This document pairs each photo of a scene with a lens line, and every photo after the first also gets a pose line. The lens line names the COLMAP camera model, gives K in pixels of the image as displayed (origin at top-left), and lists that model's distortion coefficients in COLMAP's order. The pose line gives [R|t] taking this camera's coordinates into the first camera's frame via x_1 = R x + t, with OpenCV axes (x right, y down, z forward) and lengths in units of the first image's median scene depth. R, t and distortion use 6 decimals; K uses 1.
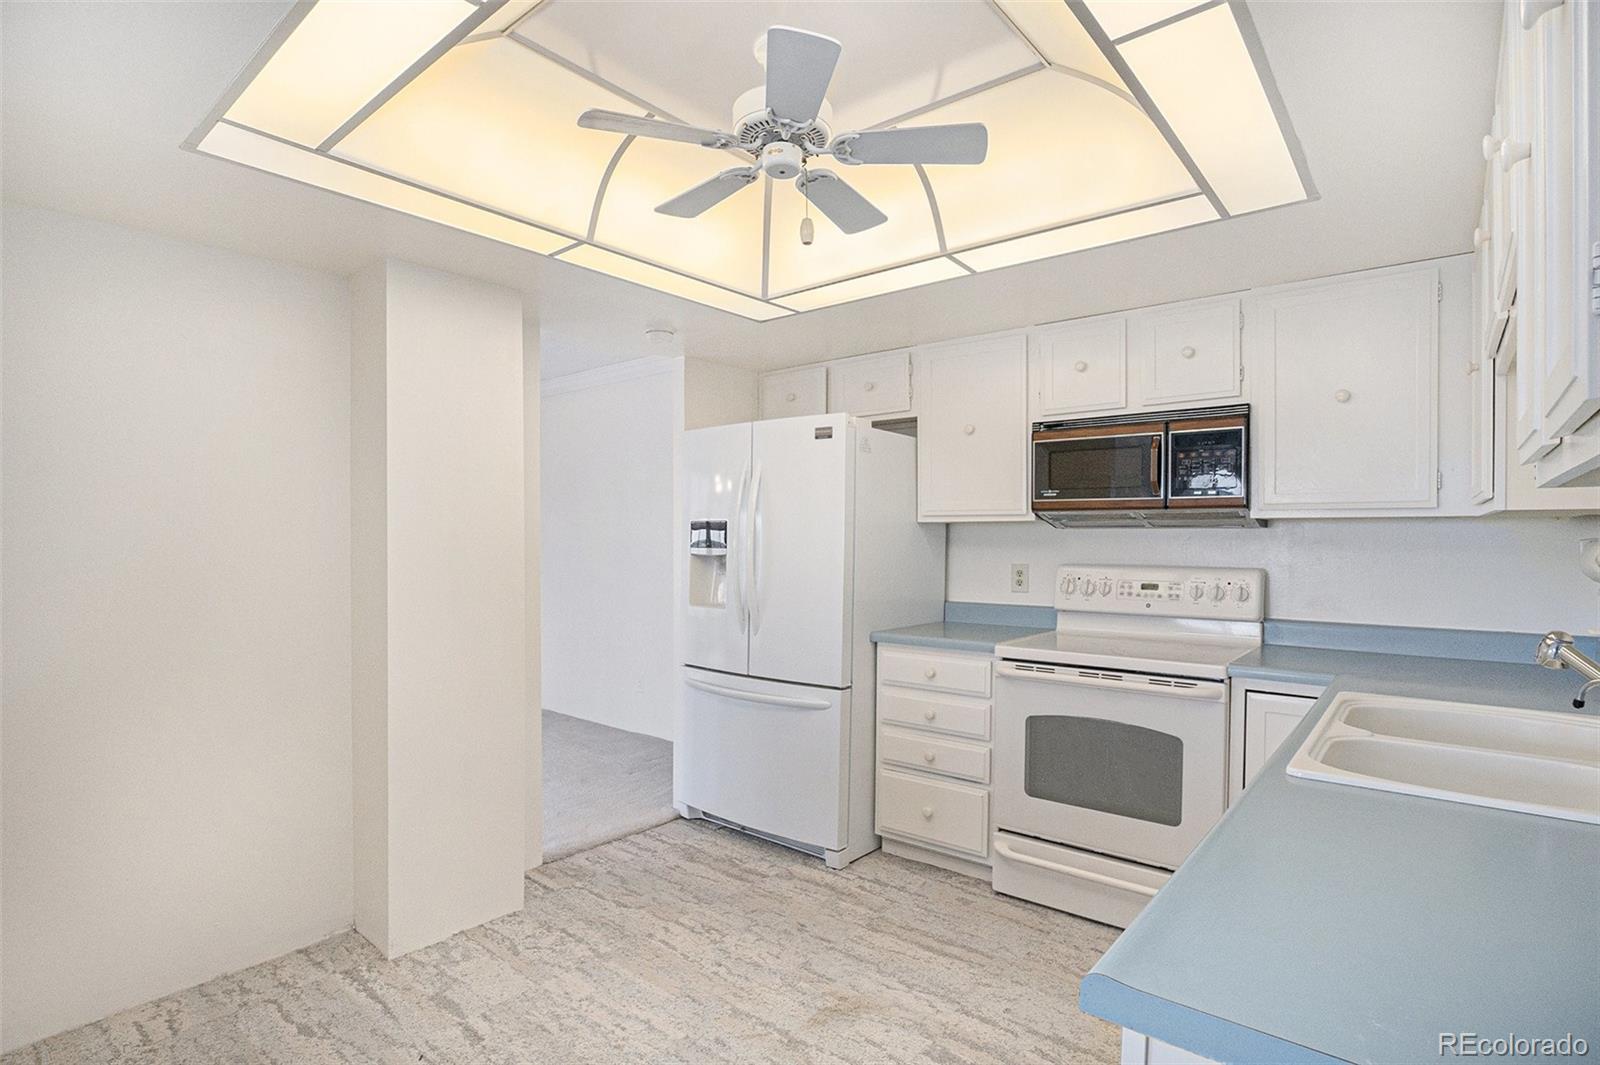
lens RADIAL K [[804.5, 0, 801.1], [0, 804.5, 542.0], [0, 0, 1]] dist [-0.033873, 0.001098]
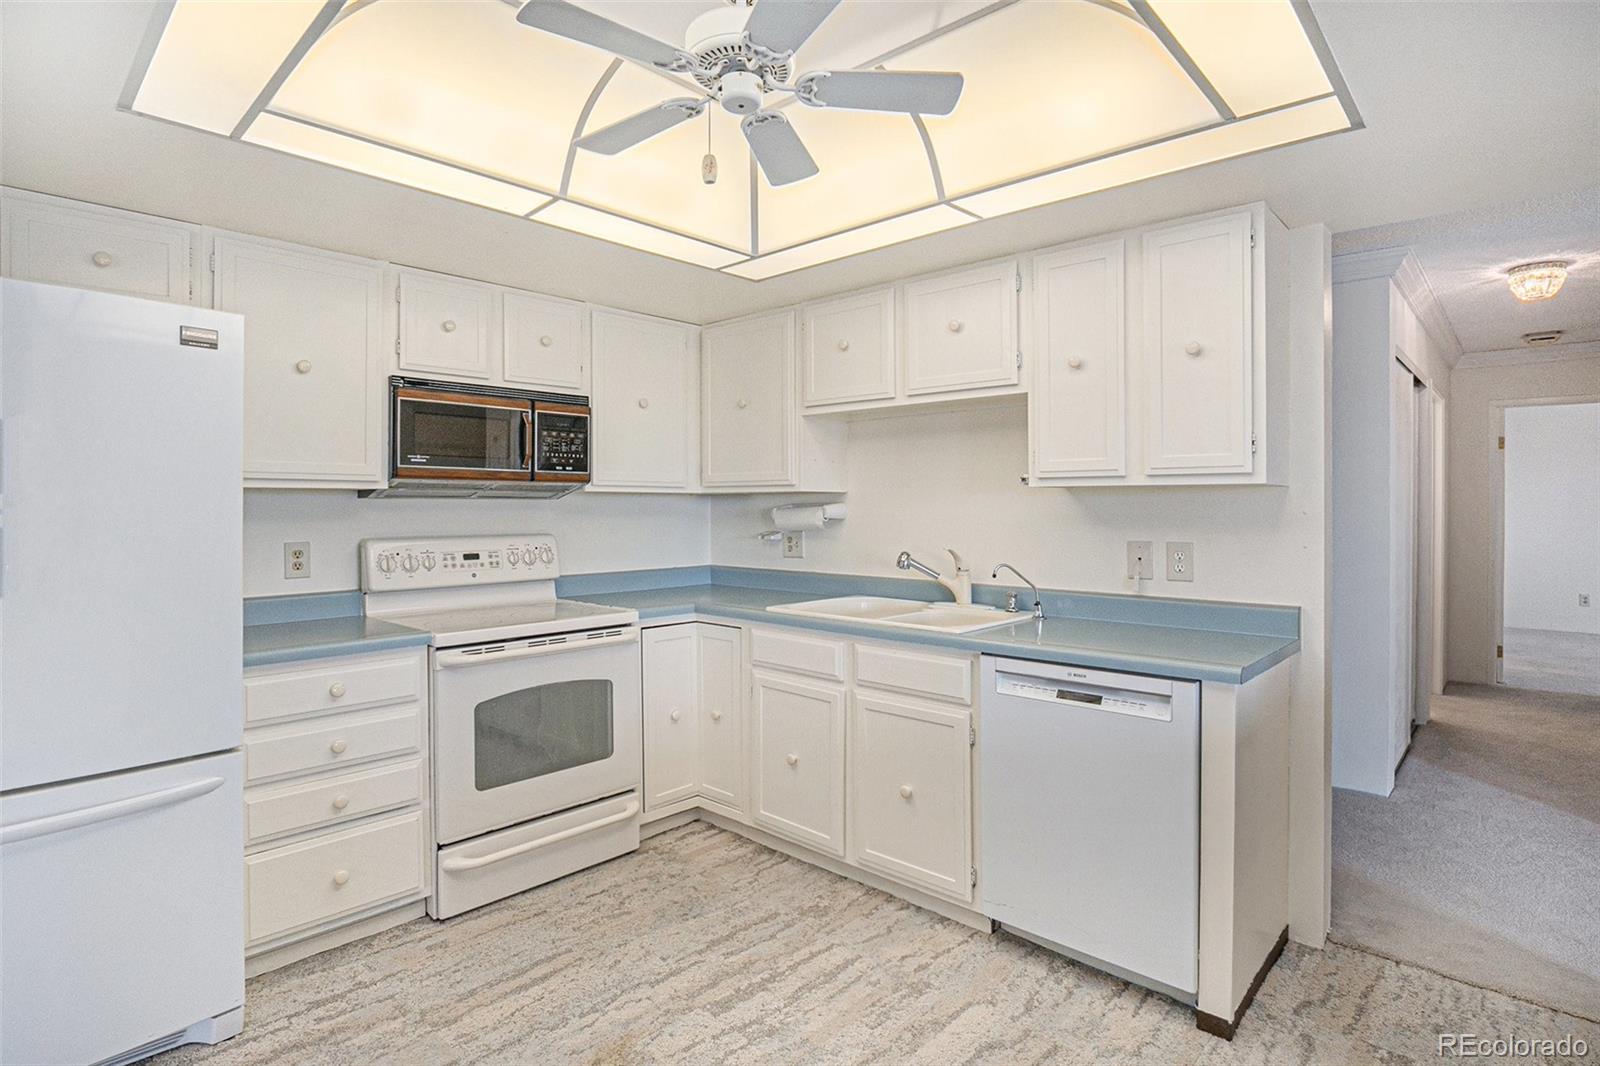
lens RADIAL K [[804.5, 0, 792.0], [0, 804.5, 496.9], [0, 0, 1]] dist [-0.033873, 0.001098]
pose [[0.079919, 0.009462, 0.996756, -0.571397], [0.010956, 0.999886, -0.010370, -0.004835], [-0.996741, 0.011749, 0.079807, 0.543301]]
